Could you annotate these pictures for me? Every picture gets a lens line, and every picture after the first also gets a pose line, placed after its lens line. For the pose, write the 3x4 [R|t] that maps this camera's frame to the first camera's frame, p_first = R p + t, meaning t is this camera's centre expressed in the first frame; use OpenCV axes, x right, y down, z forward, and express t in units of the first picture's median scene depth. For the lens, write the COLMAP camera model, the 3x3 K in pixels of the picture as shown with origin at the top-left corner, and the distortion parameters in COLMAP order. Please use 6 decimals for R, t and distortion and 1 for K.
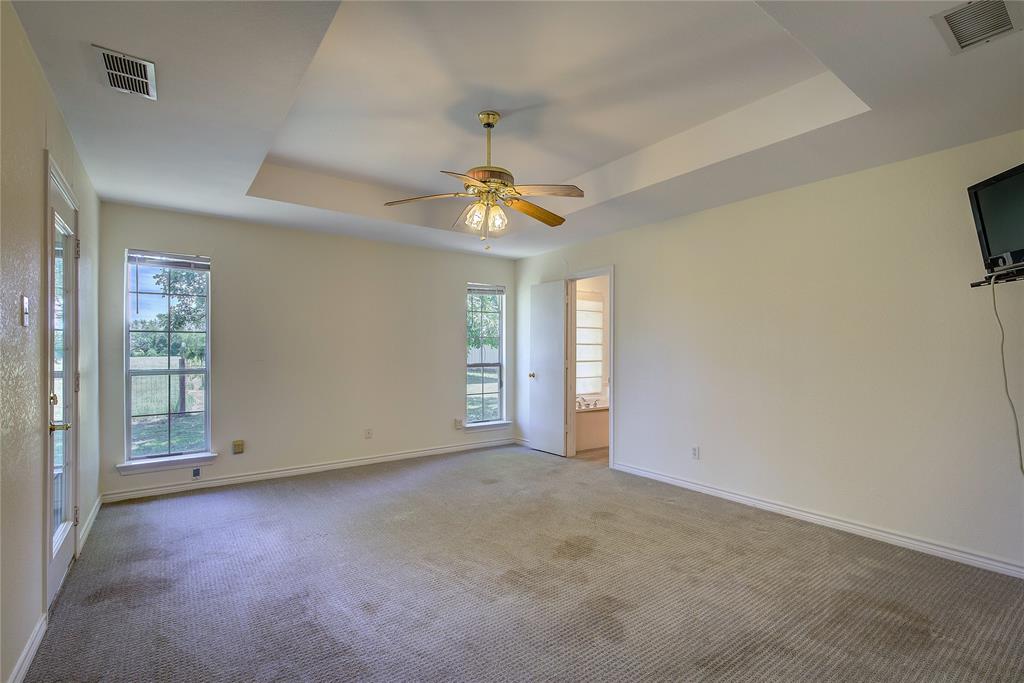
lens RADIAL K [[466.8, 0, 512.4], [0, 466.8, 345.0], [0, 0, 1]] dist [-0.002562, 0.001224]
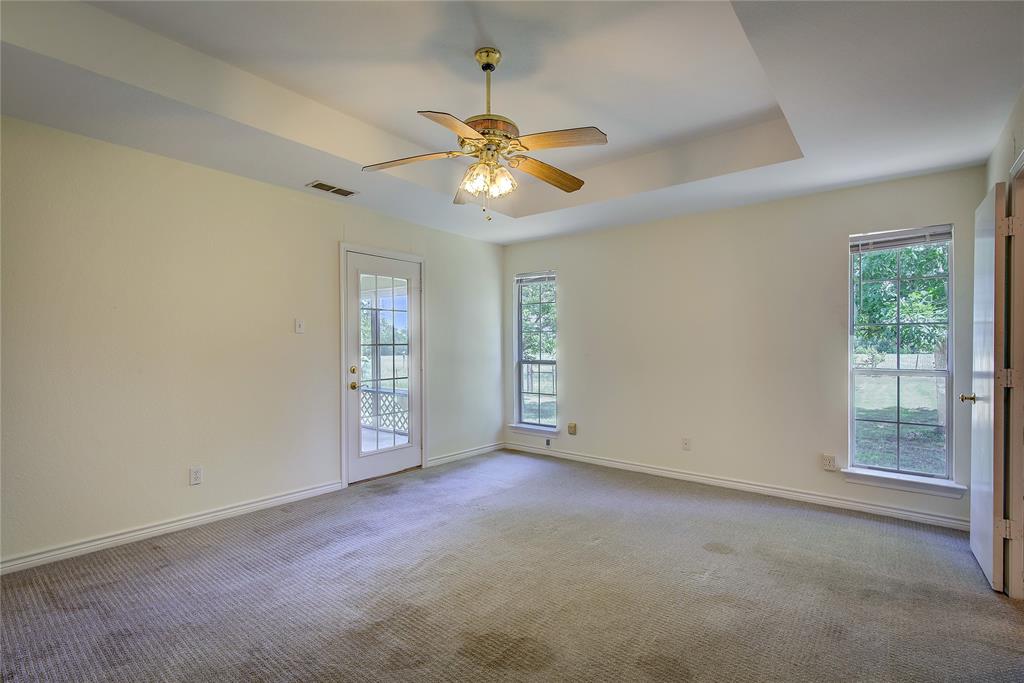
lens RADIAL K [[466.8, 0, 514.4], [0, 466.8, 346.5], [0, 0, 1]] dist [-0.002562, 0.001224]
pose [[0.266231, 0.000875, -0.963909, 0.547309], [0.007052, 0.999971, 0.002856, 0.009410], [0.963884, -0.007558, 0.266217, 0.609192]]
